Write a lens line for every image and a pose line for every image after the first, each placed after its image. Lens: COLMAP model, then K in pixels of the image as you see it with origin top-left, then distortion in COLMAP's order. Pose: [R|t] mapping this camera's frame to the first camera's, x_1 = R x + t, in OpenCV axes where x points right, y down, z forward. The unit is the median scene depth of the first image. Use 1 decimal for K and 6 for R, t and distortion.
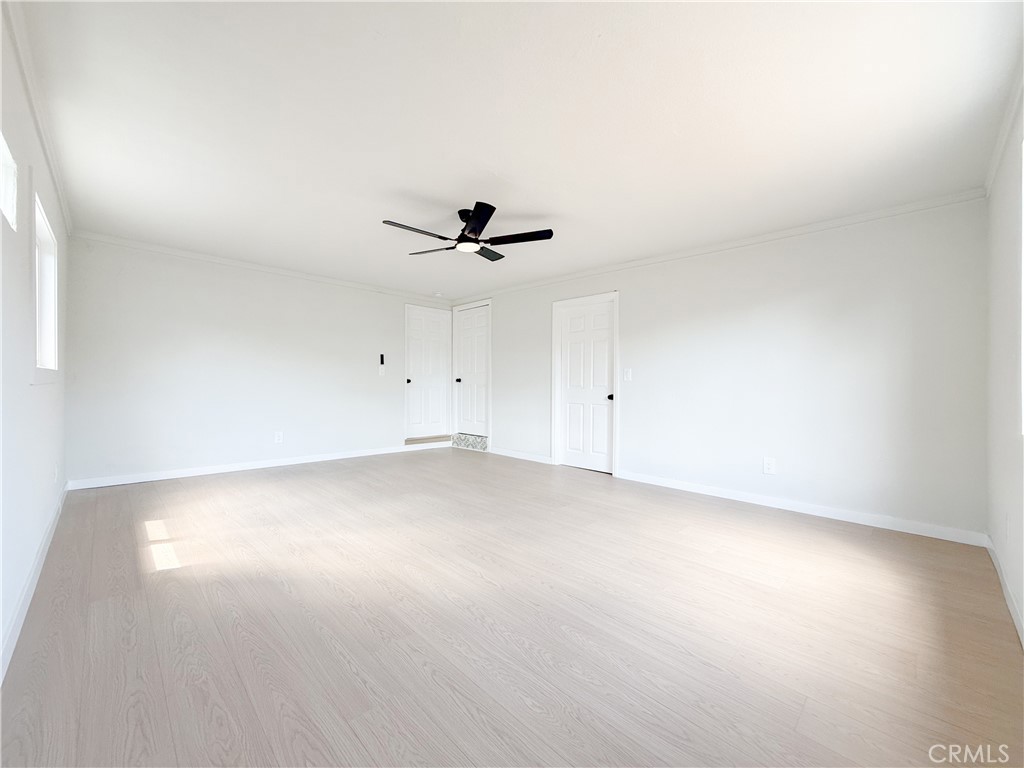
lens RADIAL K [[412.9, 0, 515.3], [0, 412.9, 382.2], [0, 0, 1]] dist [0.000296, 0.001615]
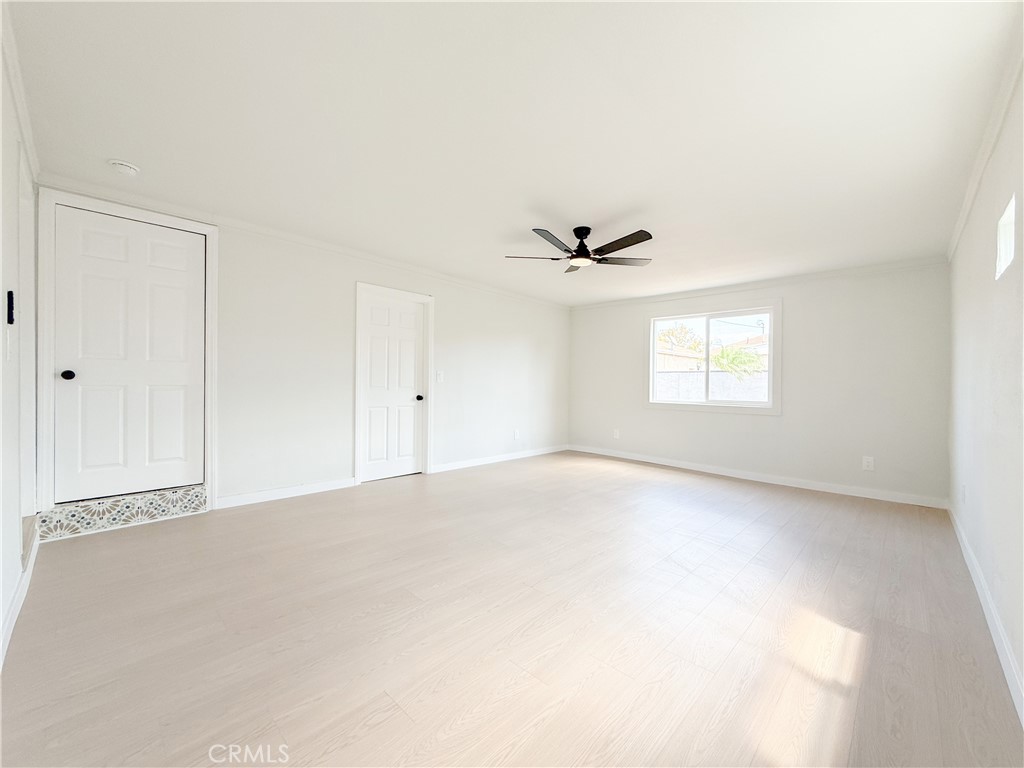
lens RADIAL K [[412.9, 0, 511.4], [0, 412.9, 383.7], [0, 0, 1]] dist [0.000296, 0.001615]
pose [[-0.024392, 0.002614, 0.999699, -0.620338], [-0.010148, 0.999944, -0.002863, 0.001447], [-0.999651, -0.010215, -0.024364, 0.625835]]
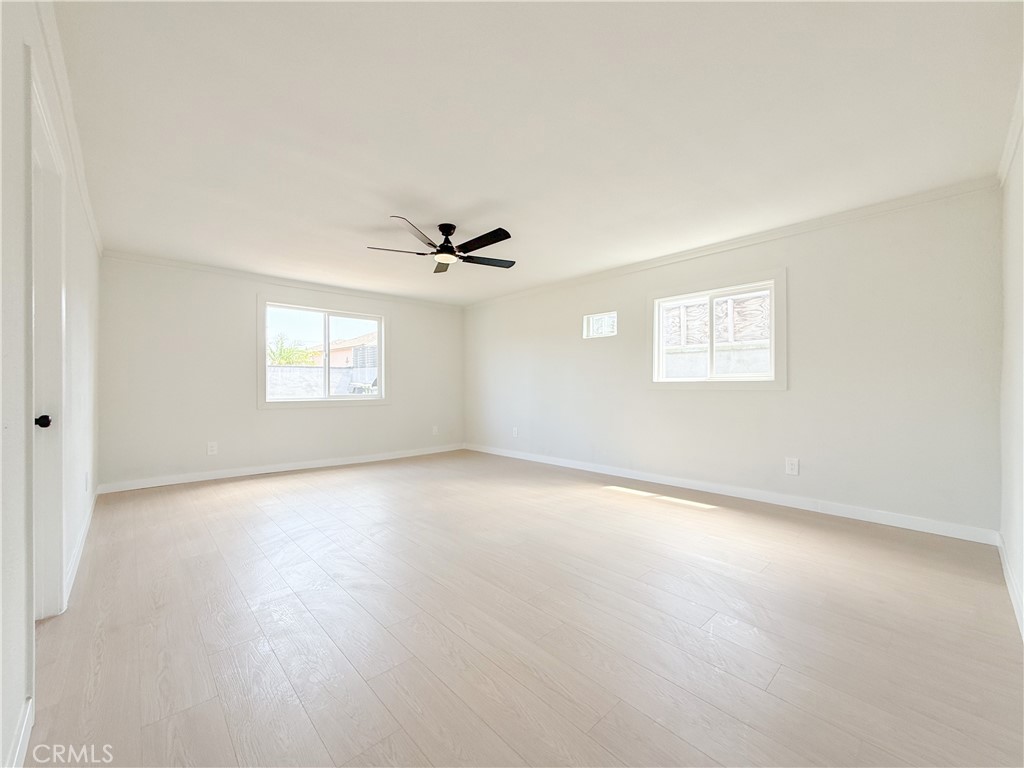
lens RADIAL K [[412.9, 0, 509.5], [0, 412.9, 381.3], [0, 0, 1]] dist [0.000296, 0.001615]
pose [[-0.999442, 0.002513, 0.033315, -0.169715], [0.002486, 0.999997, -0.000860, 0.000686], [-0.033317, -0.000777, -0.999445, 1.073063]]
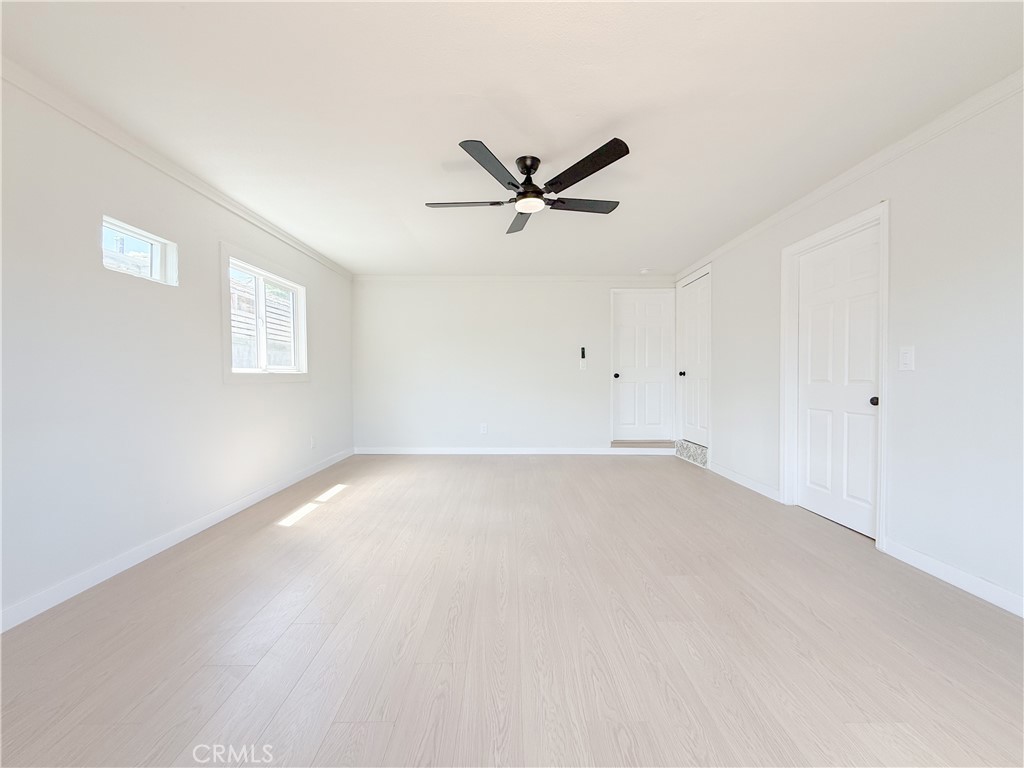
lens RADIAL K [[412.9, 0, 509.6], [0, 412.9, 385.6], [0, 0, 1]] dist [0.000296, 0.001615]
pose [[0.702834, 0.002364, -0.711350, 0.217299], [0.013814, 0.999761, 0.016972, 0.000142], [0.711220, -0.021755, 0.702633, 0.218969]]
